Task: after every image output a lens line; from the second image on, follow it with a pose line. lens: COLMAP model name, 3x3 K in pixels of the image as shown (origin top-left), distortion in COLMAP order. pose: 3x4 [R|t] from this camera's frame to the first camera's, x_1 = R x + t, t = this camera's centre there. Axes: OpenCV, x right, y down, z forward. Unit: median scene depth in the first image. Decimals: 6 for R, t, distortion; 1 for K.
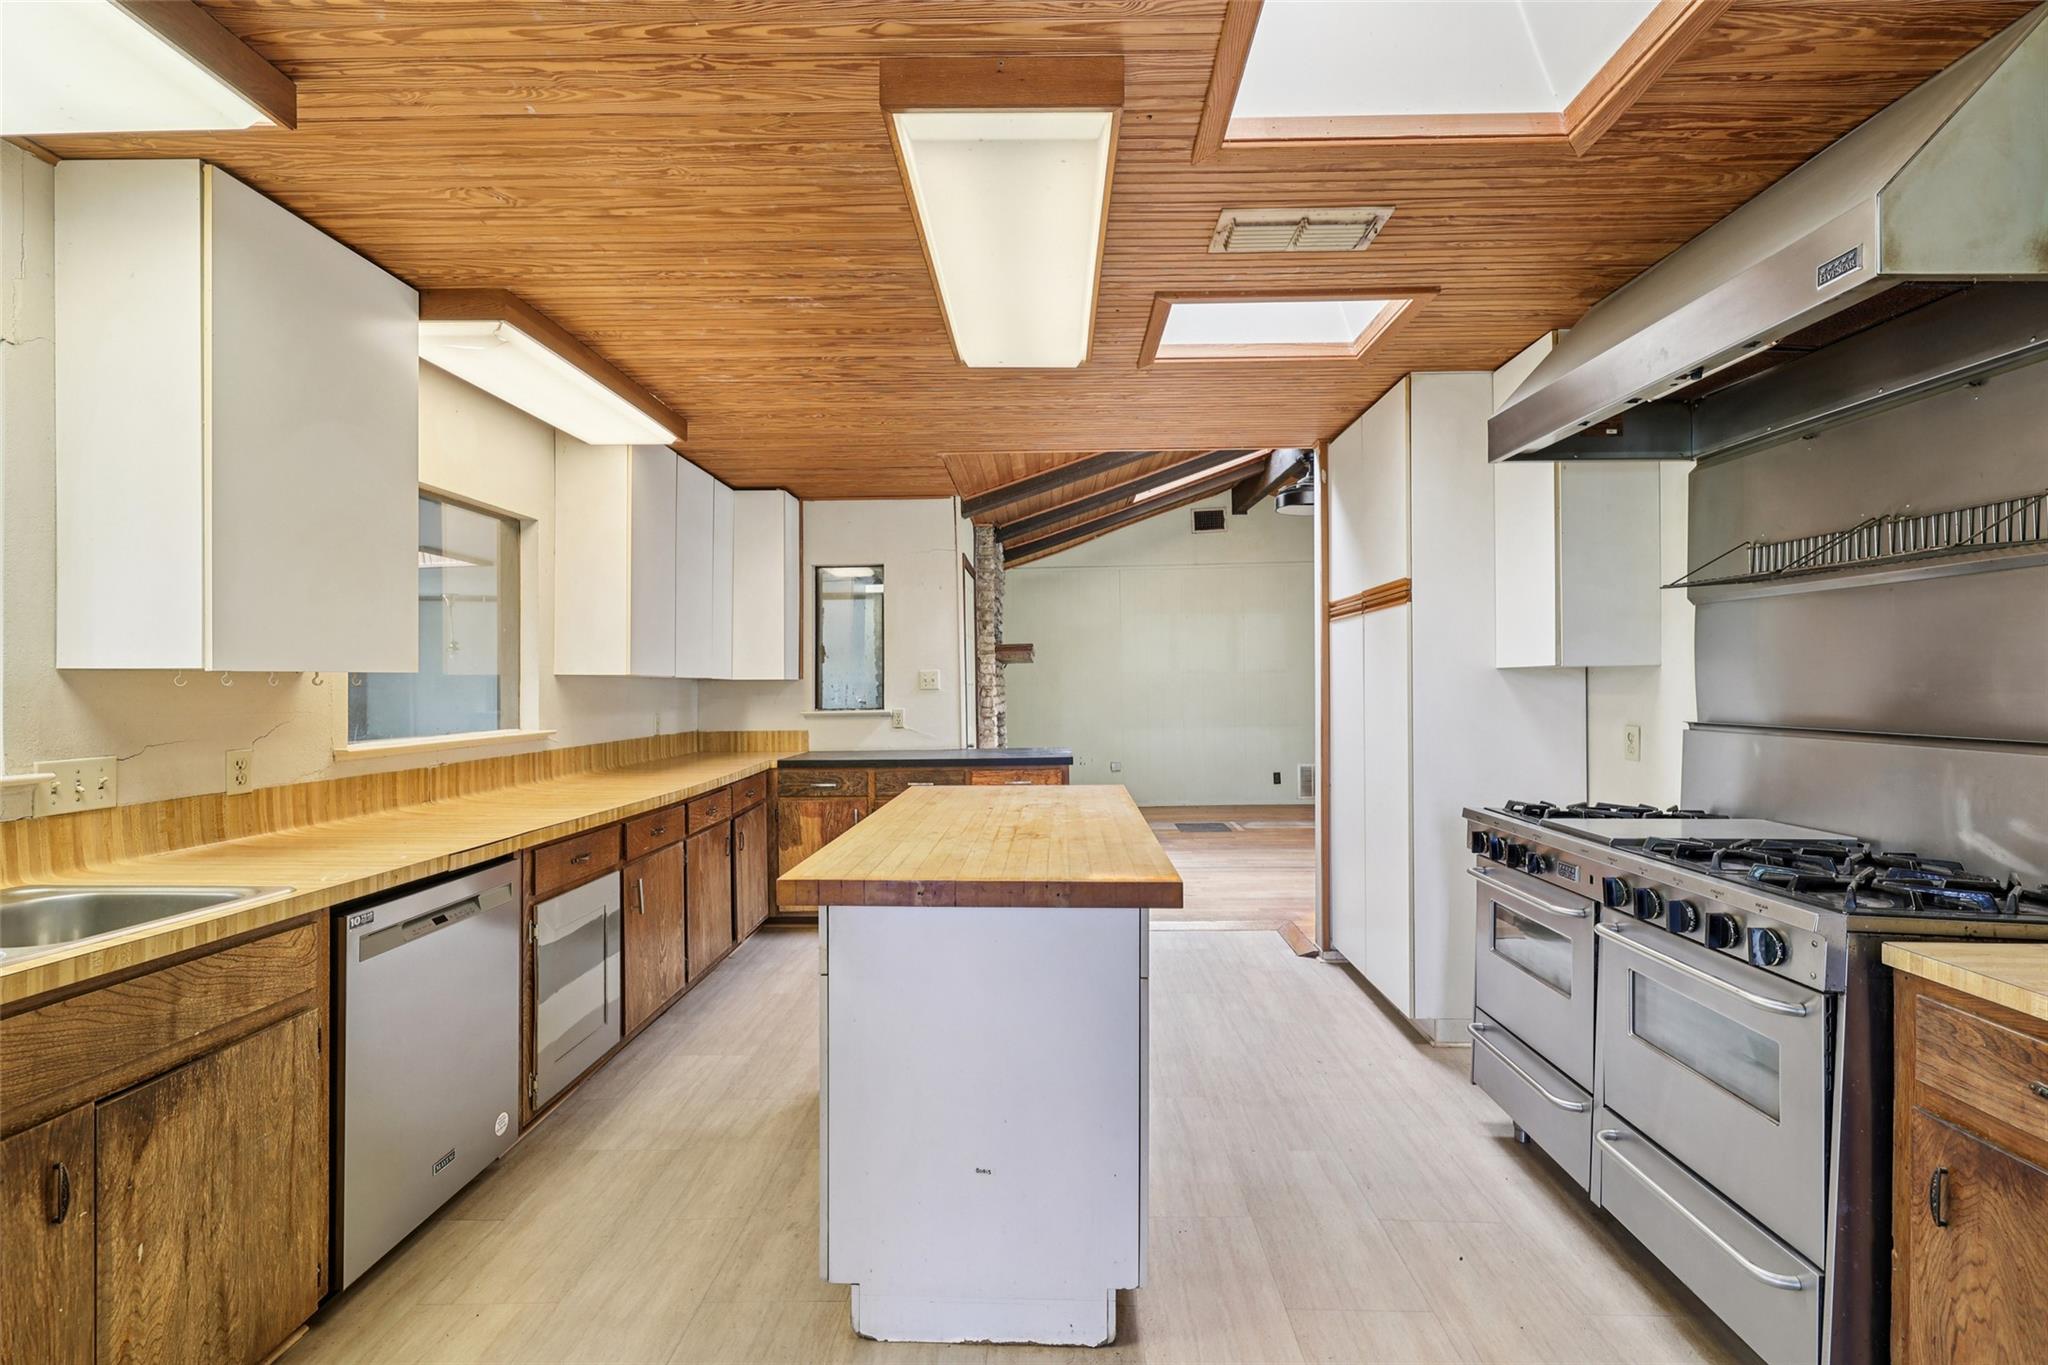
lens RADIAL K [[870.6, 0, 1041.5], [0, 870.6, 681.3], [0, 0, 1]] dist [0.001355, 0.001006]
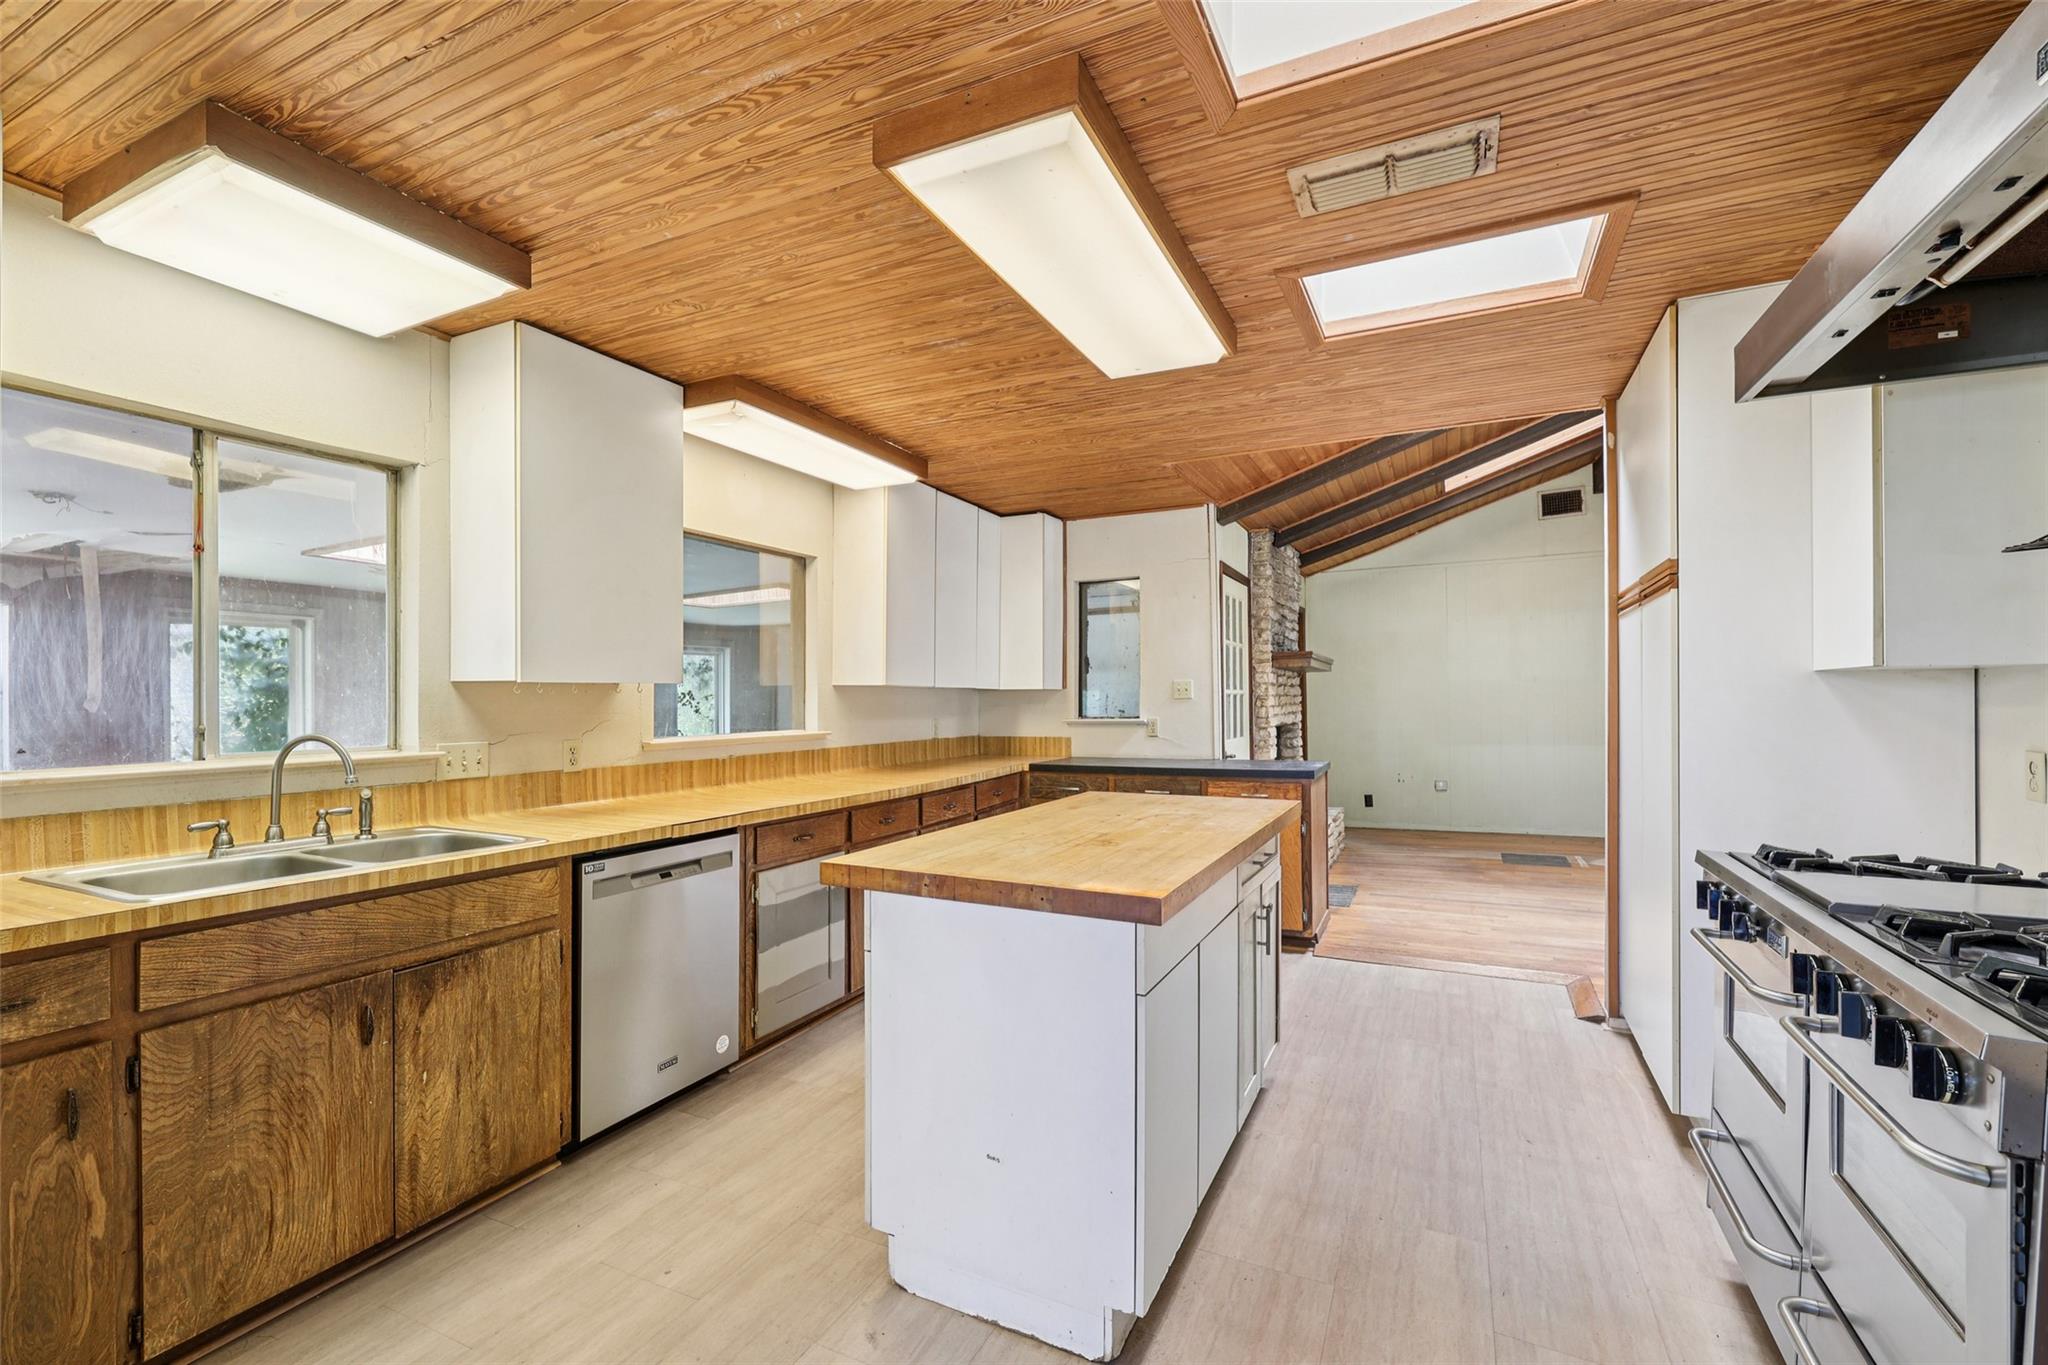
lens RADIAL K [[870.6, 0, 1077.5], [0, 870.6, 693.0], [0, 0, 1]] dist [0.001355, 0.001006]
pose [[0.910944, -0.000826, -0.412529, 0.341988], [0.000994, 0.999999, 0.000193, 0.004702], [0.412528, -0.000586, 0.910945, 0.070026]]
